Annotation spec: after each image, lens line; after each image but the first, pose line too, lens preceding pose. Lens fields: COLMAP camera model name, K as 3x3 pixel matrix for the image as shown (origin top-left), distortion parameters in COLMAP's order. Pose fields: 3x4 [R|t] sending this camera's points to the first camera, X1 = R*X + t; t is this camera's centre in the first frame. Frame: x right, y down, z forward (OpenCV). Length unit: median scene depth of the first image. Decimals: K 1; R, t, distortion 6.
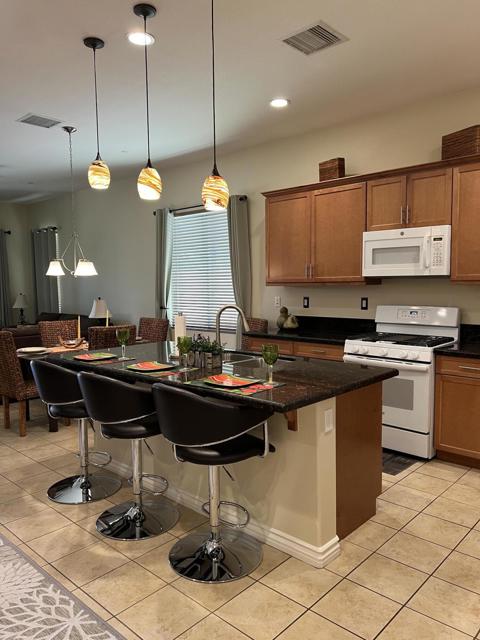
lens RADIAL K [[481.9, 0, 242.0], [0, 481.9, 323.3], [0, 0, 1]] dist [0.065003, -0.075744]
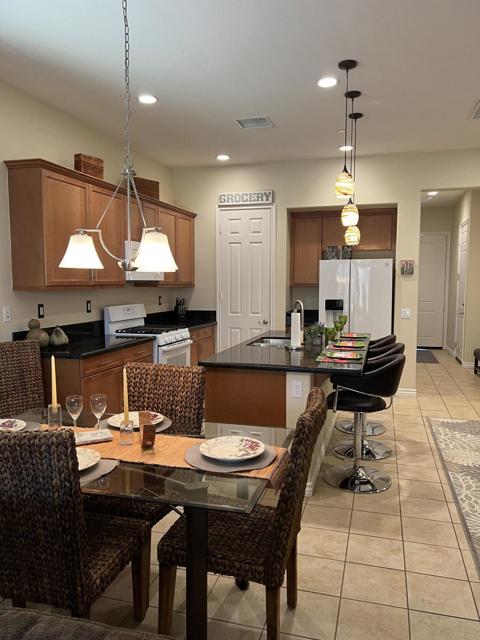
lens RADIAL K [[481.9, 0, 248.6], [0, 481.9, 322.7], [0, 0, 1]] dist [0.065003, -0.075744]
pose [[-0.460805, -0.066476, 0.885008, -0.897877], [0.076003, 0.990572, 0.113979, -0.109140], [-0.884241, 0.119785, -0.451408, 1.310588]]
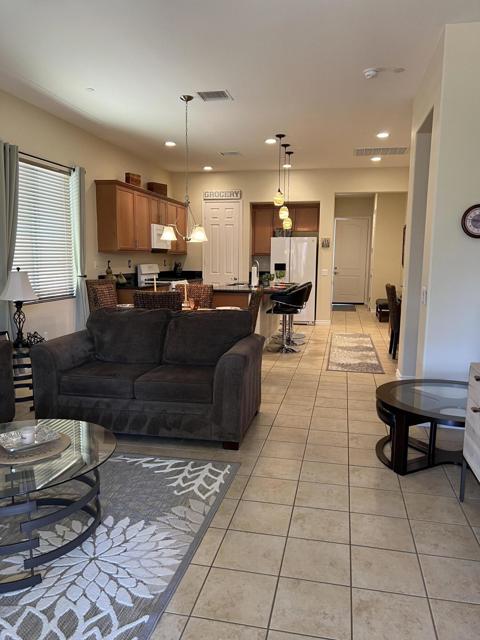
lens RADIAL K [[481.9, 0, 246.4], [0, 481.9, 328.3], [0, 0, 1]] dist [0.065003, -0.075744]
pose [[-0.520667, -0.118934, 0.845435, -1.573605], [0.065246, 0.981810, 0.178301, -0.105969], [-0.851263, 0.147997, -0.503436, 1.724572]]
